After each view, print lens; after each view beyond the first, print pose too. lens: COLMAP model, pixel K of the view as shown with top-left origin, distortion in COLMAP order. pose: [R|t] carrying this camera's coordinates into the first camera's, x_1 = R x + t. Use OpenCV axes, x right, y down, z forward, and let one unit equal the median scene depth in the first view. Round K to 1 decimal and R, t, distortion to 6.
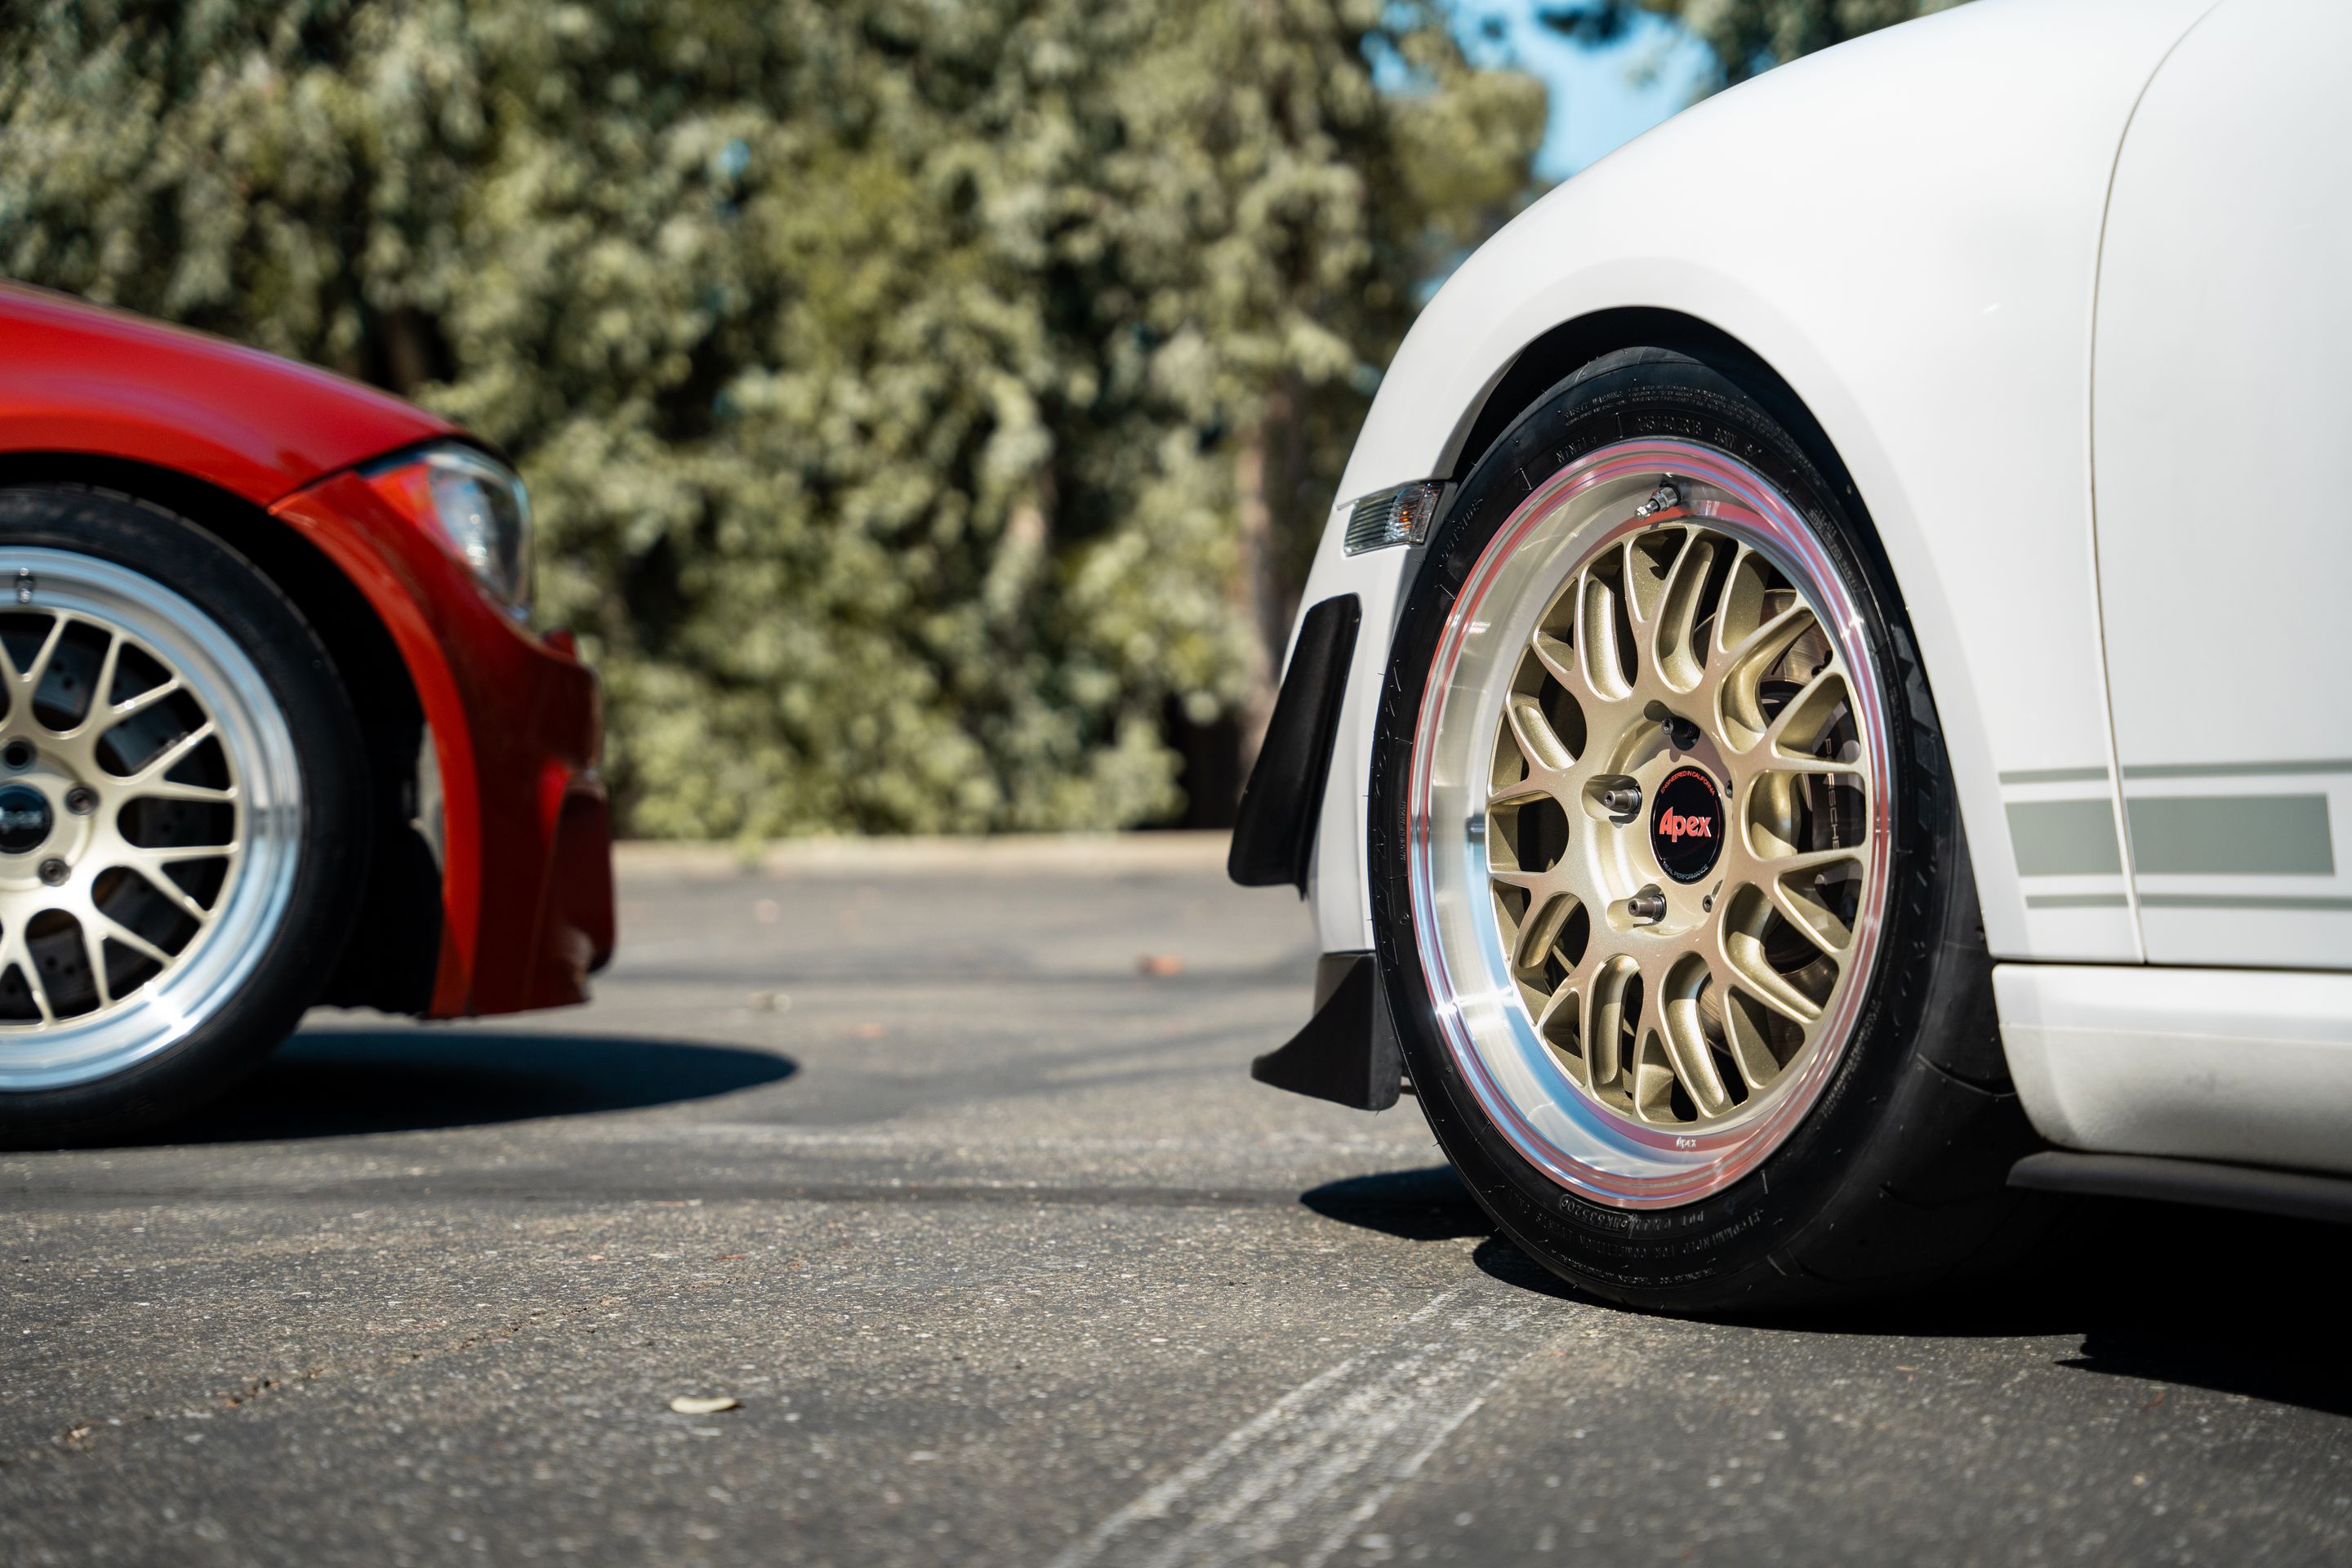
lens RADIAL K [[4539.0, 0, 1211.1], [0, 4539.0, 784.3], [0, 0, 1]] dist [0.247980, 0.106466]
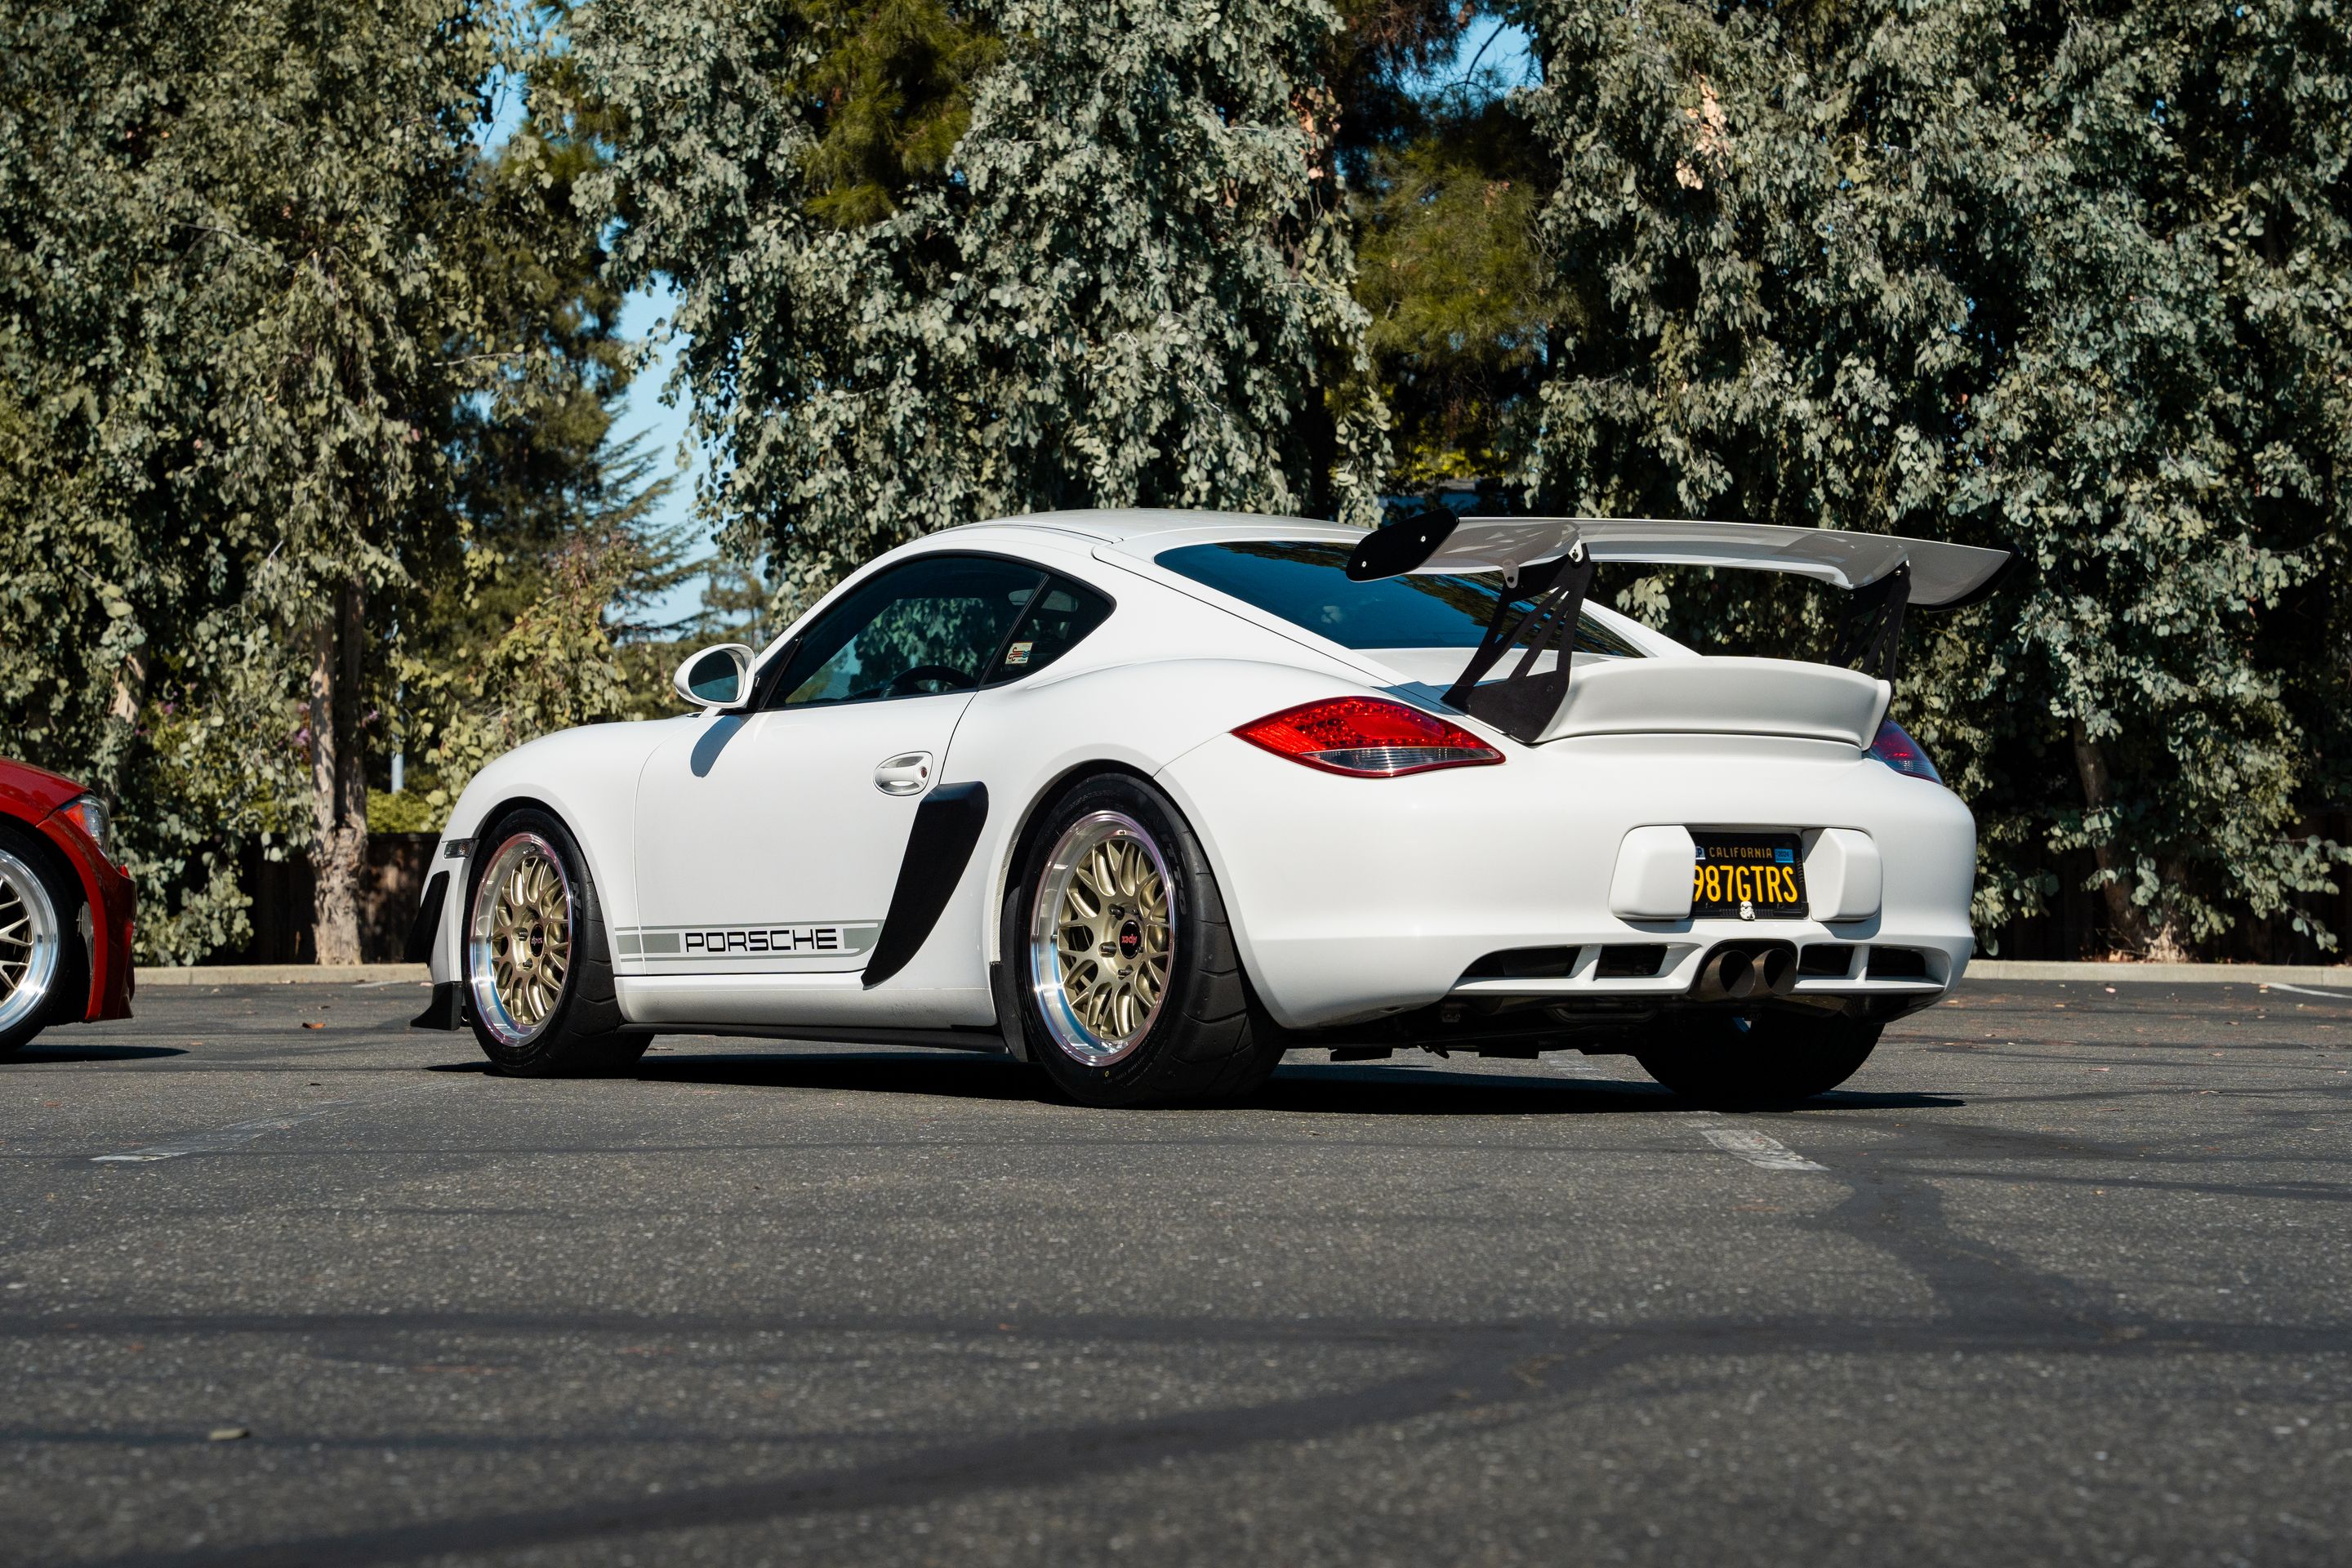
lens RADIAL K [[5248.8, 0, 1105.0], [0, 5248.8, 781.0], [0, 0, 1]] dist [0.383823, 0.367064]
pose [[0.985914, 0.008036, 0.167061, -0.021296], [-0.003839, 0.999669, -0.025429, -0.001869], [-0.167210, 0.024429, 0.985619, -0.438866]]
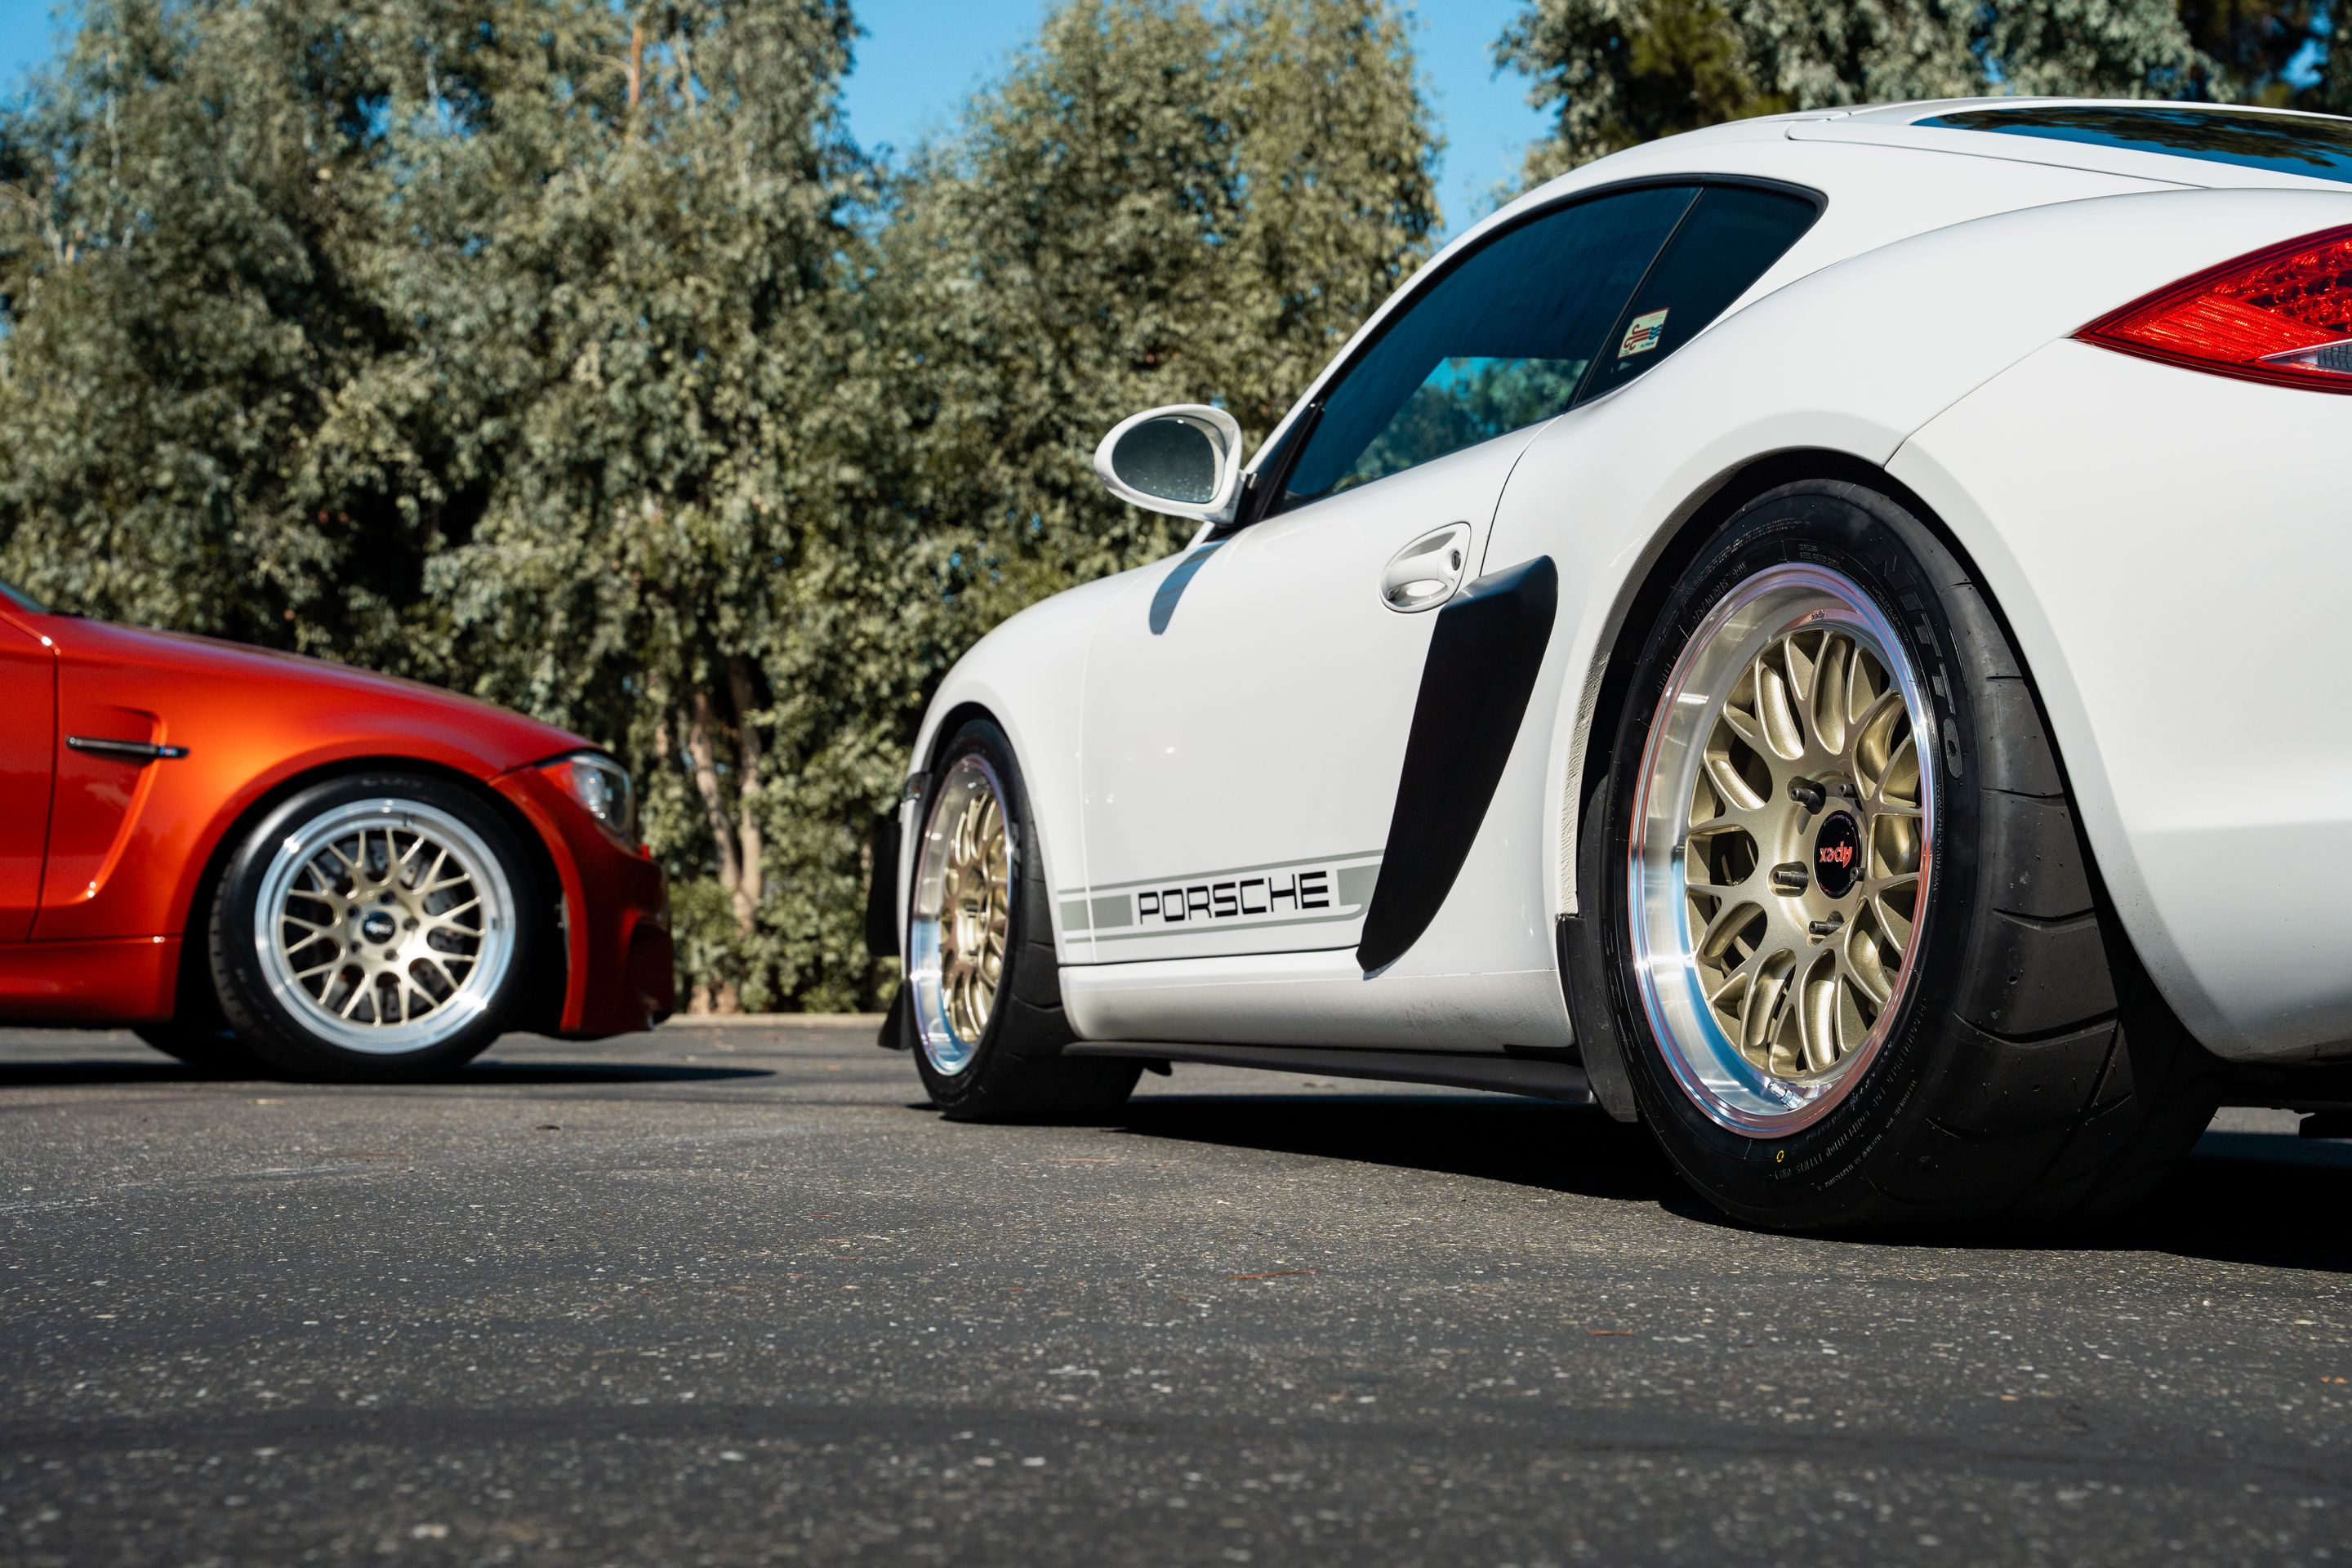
lens RADIAL K [[3333.5, 0, 1176.0], [0, 3333.5, 784.0], [0, 0, 1]] dist [-0.002561, 1.036164]
pose [[0.997933, 0.010987, -0.063314, 0.043136], [-0.014994, 0.997890, -0.063168, 0.006615], [0.062486, 0.063987, 0.995993, -0.102509]]
